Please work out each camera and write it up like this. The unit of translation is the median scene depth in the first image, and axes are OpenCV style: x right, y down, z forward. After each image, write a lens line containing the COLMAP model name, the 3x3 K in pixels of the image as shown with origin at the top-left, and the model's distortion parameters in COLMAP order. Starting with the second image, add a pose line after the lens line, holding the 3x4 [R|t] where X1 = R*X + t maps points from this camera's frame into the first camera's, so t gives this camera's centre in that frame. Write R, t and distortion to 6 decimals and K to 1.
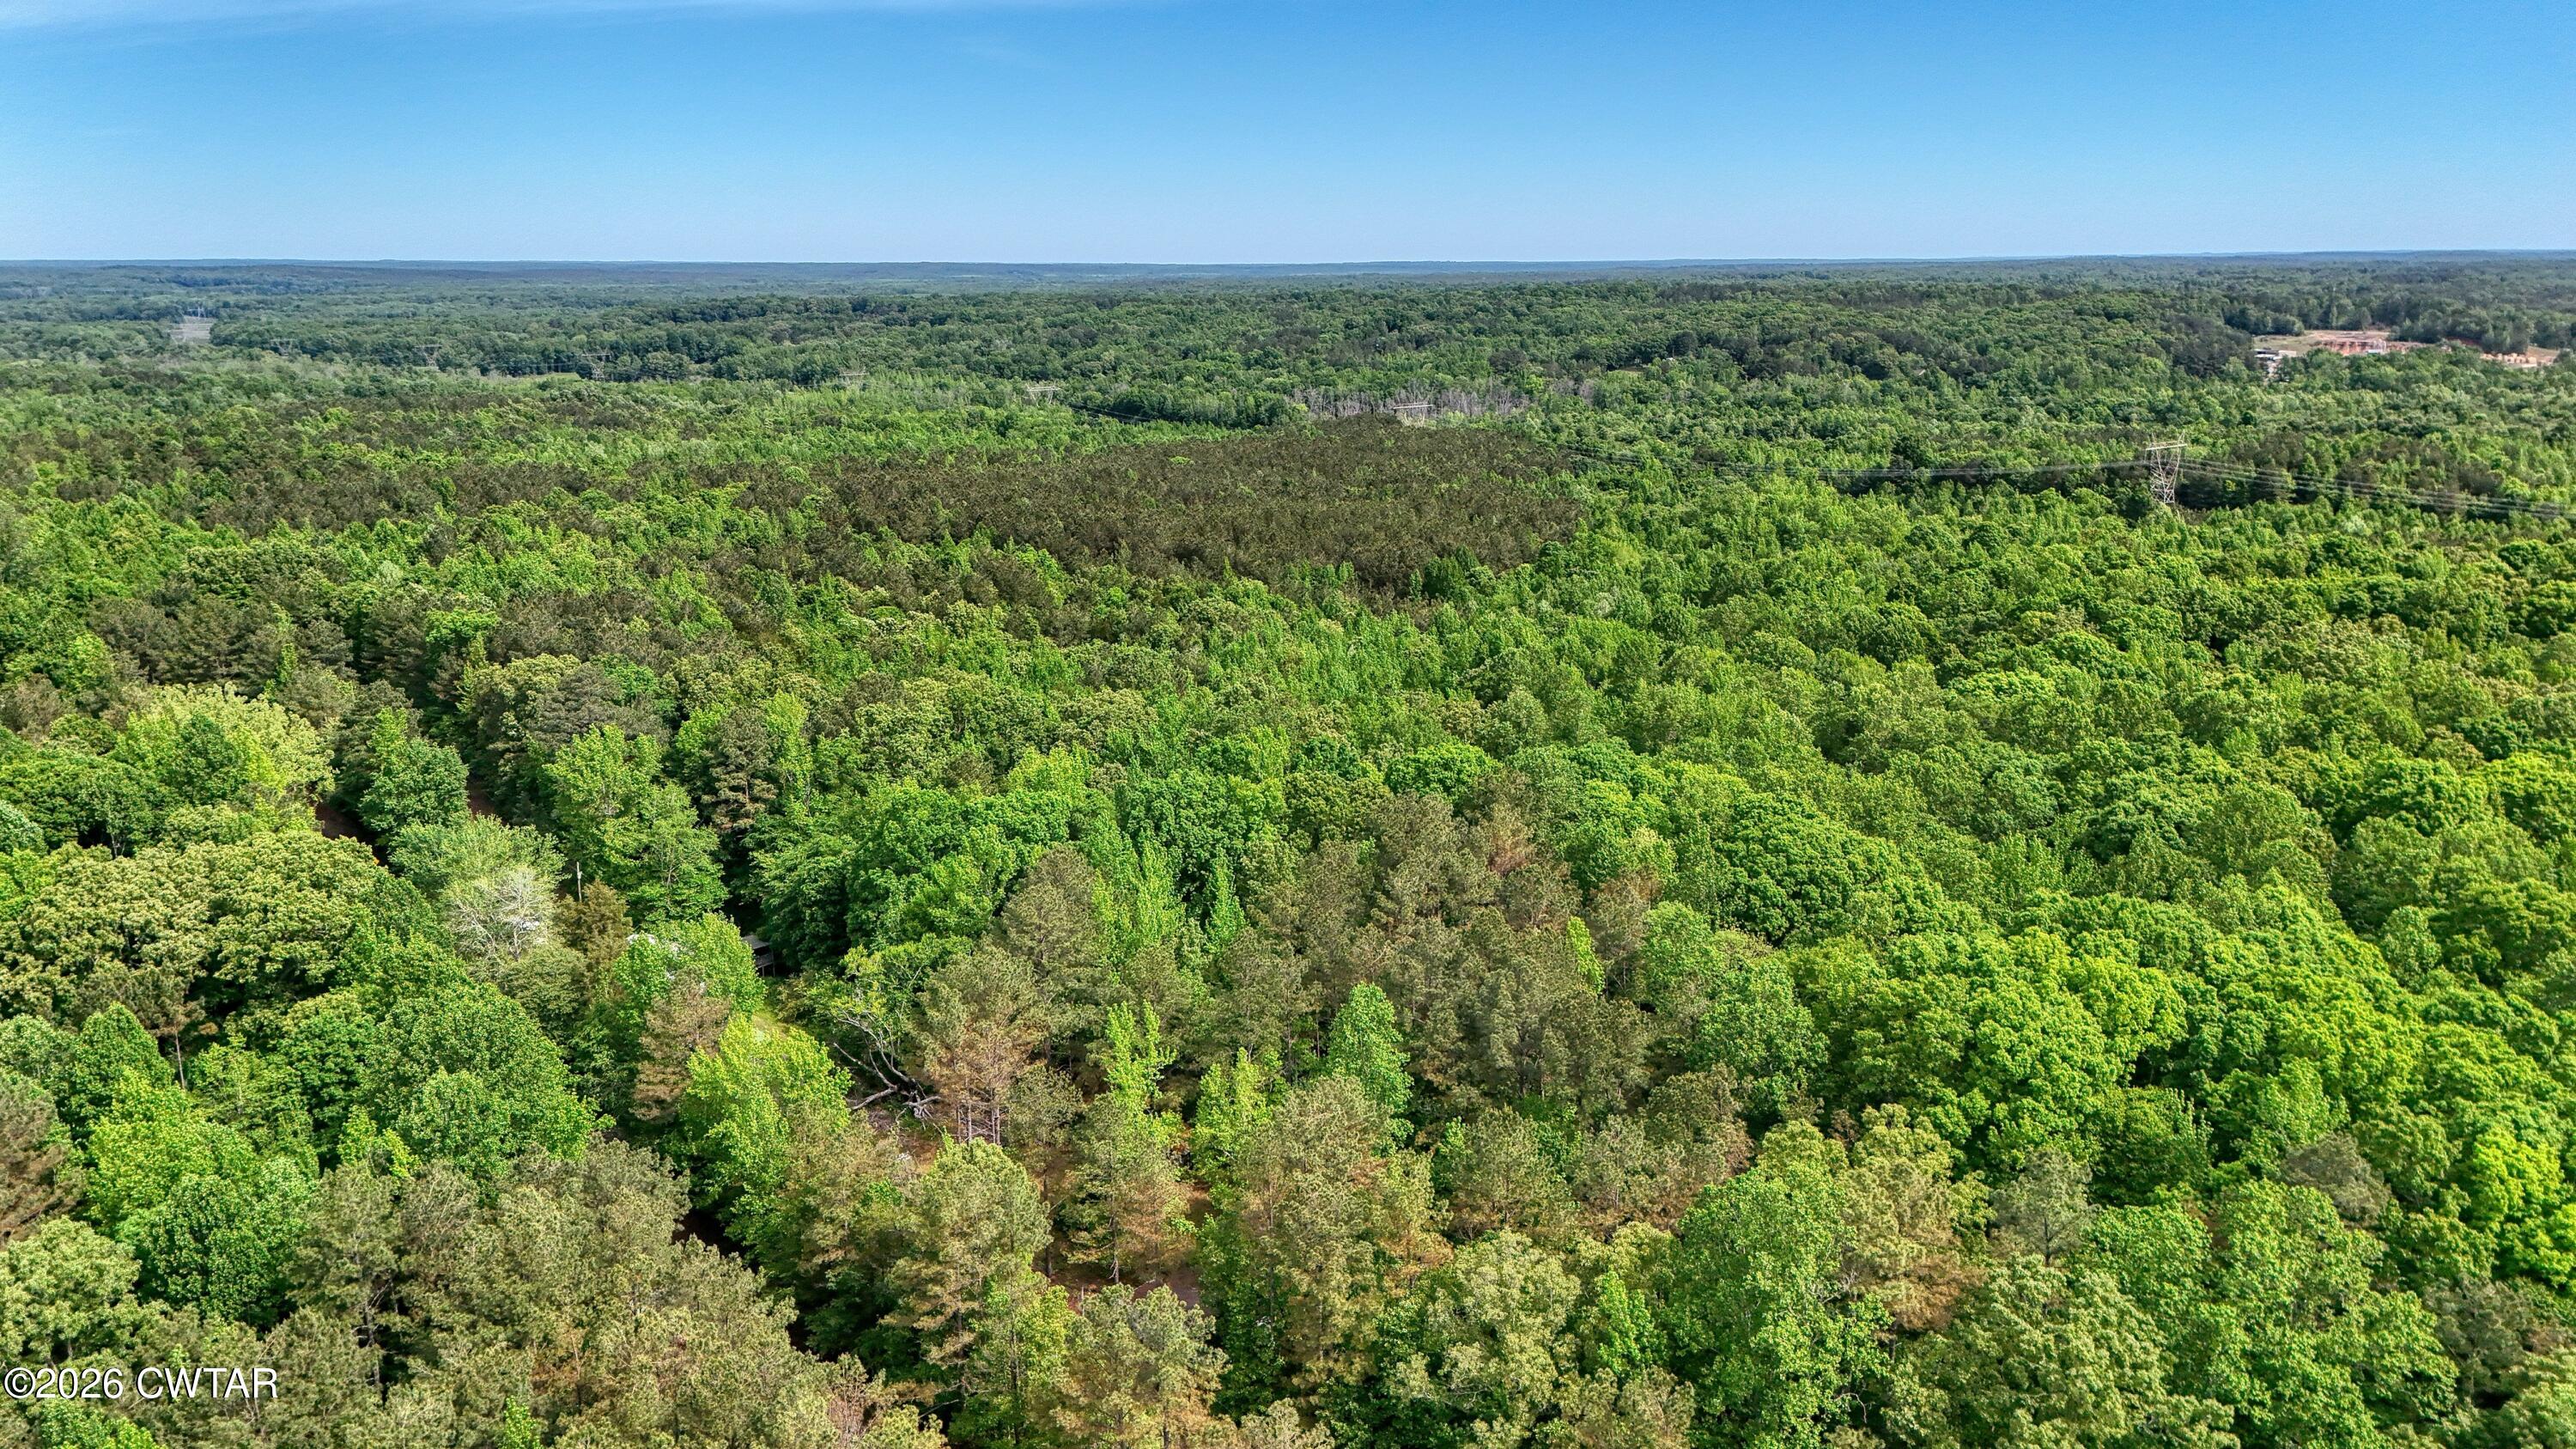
lens RADIAL K [[1770.3, 0, 1288.0], [0, 1770.3, 724.5], [0, 0, 1]] dist [0.059133, -0.001710]
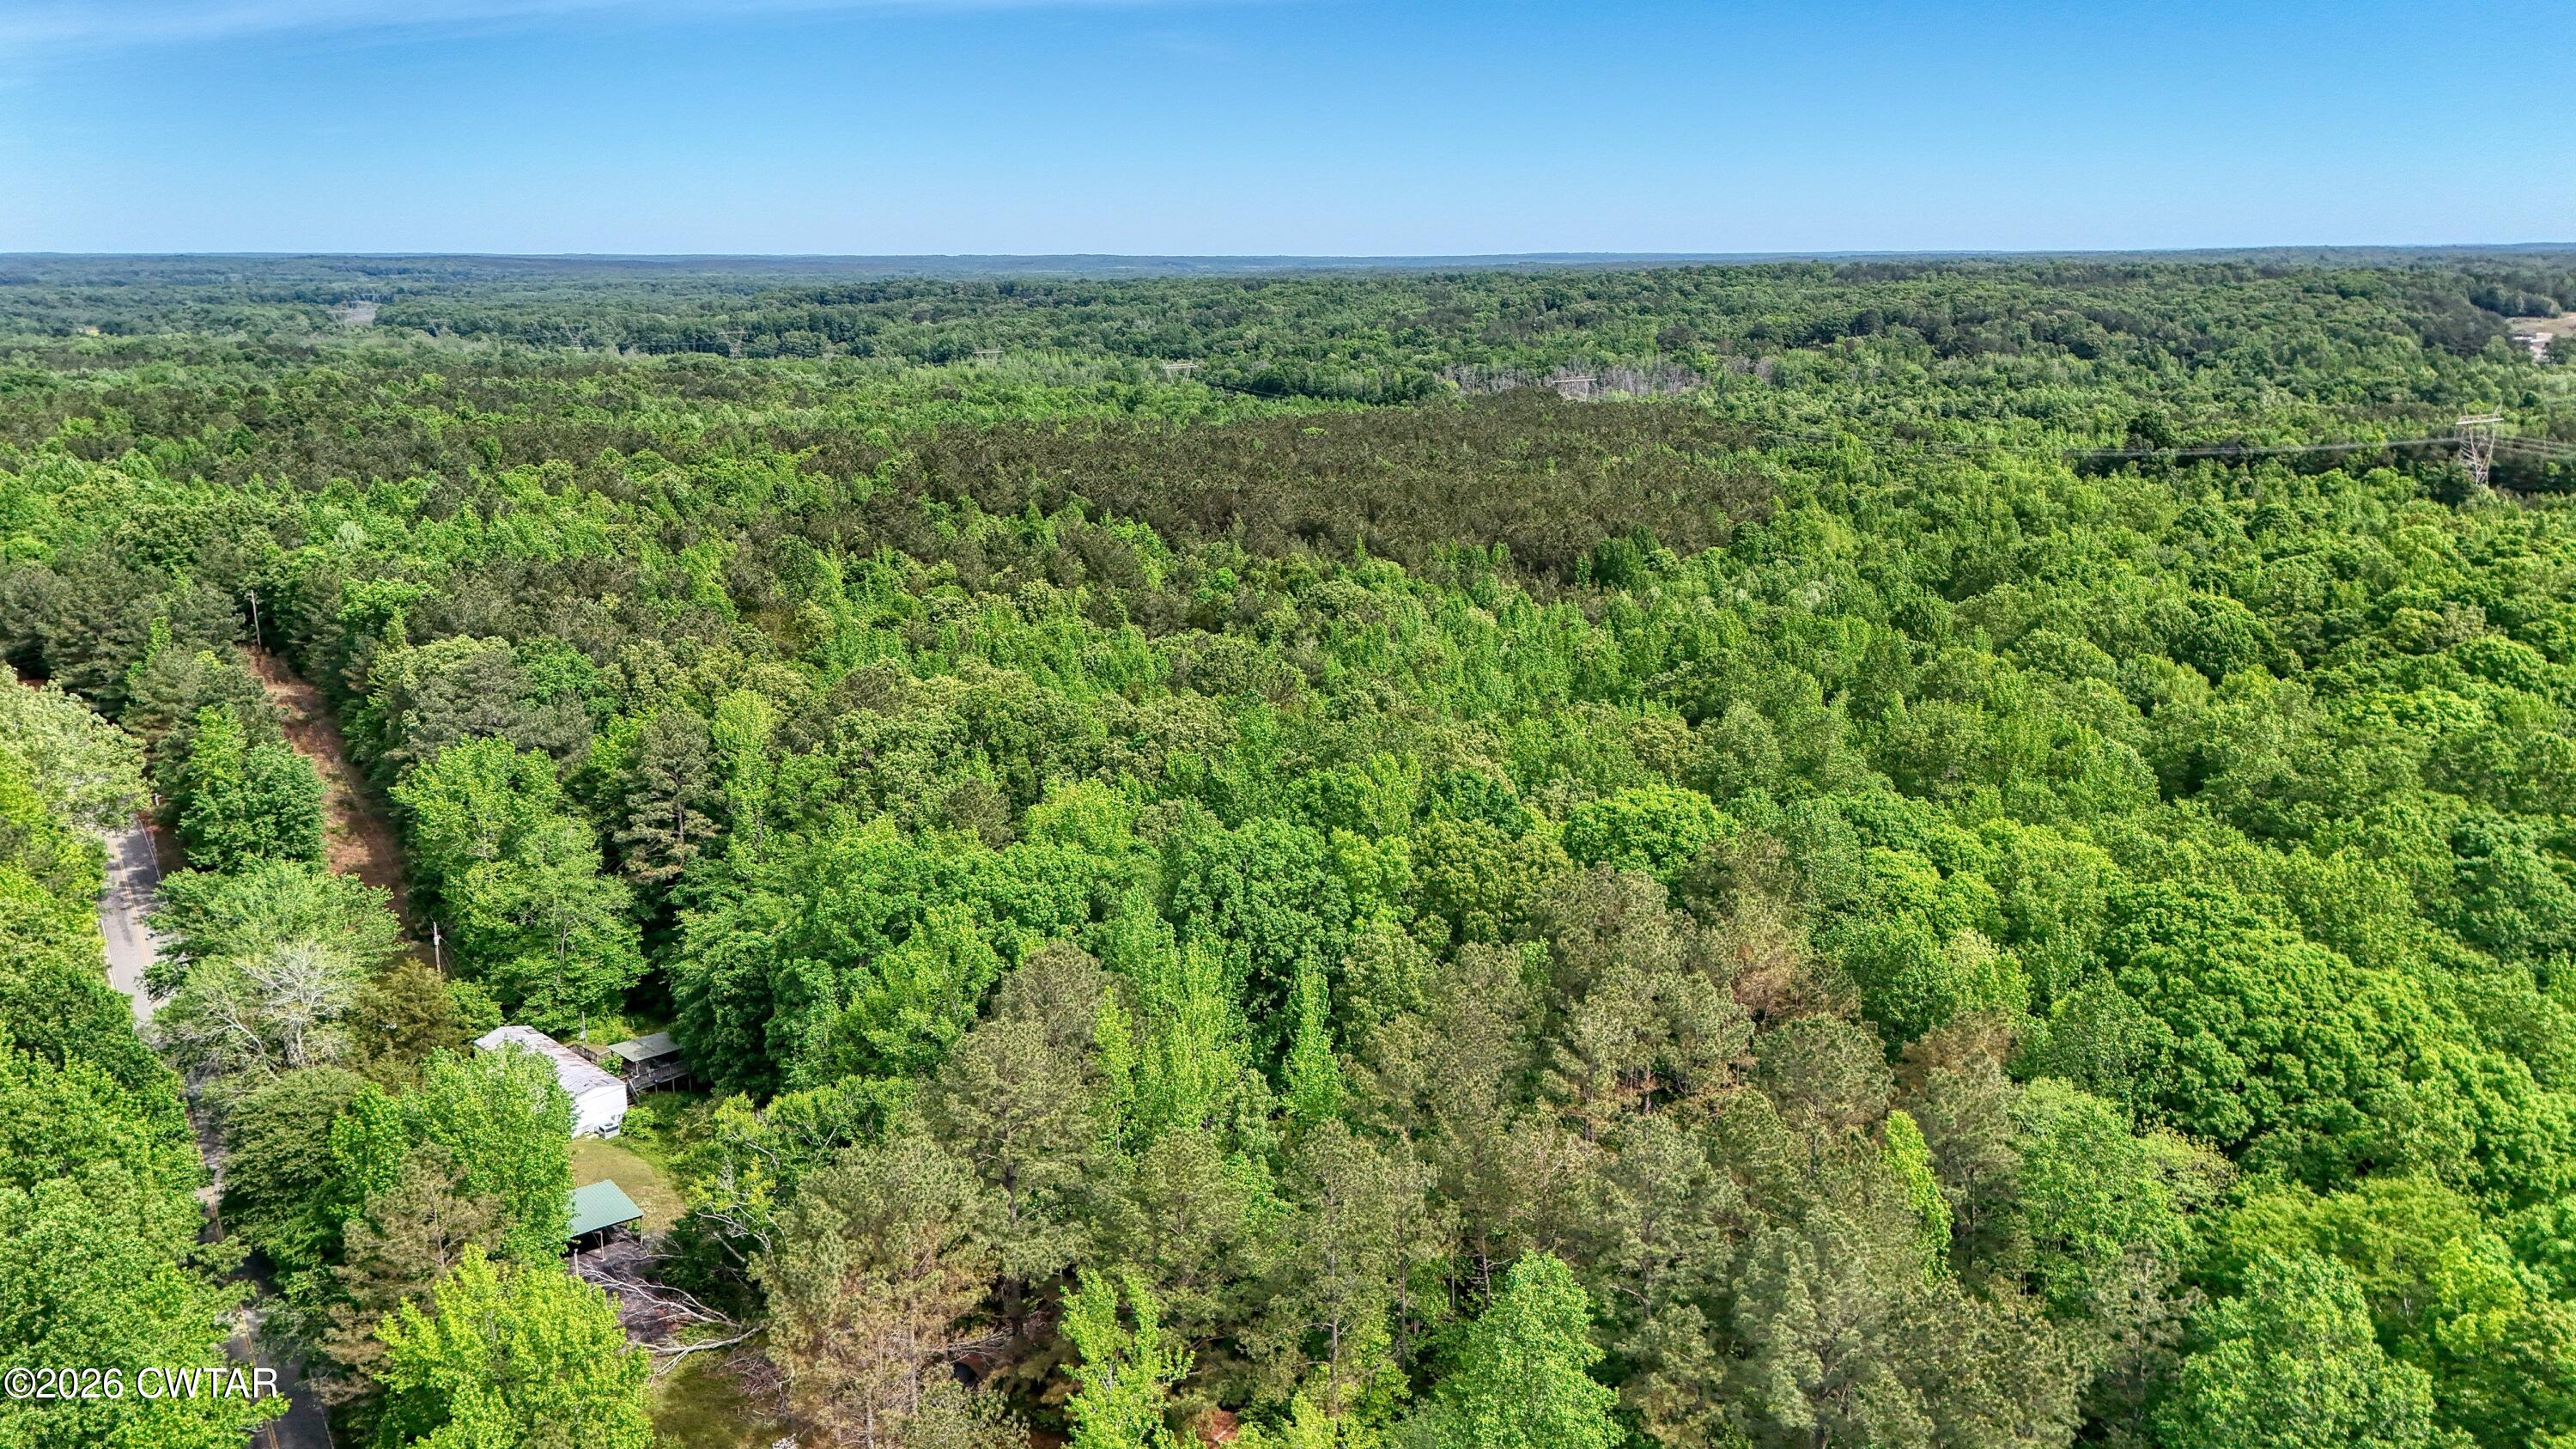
lens RADIAL K [[1770.3, 0, 1288.0], [0, 1770.3, 724.5], [0, 0, 1]] dist [0.059133, -0.001710]
pose [[0.996462, 0.019782, -0.081687, 0.002859], [-0.019487, 0.999800, 0.004397, -0.006815], [0.081758, -0.002790, 0.996648, 0.156626]]
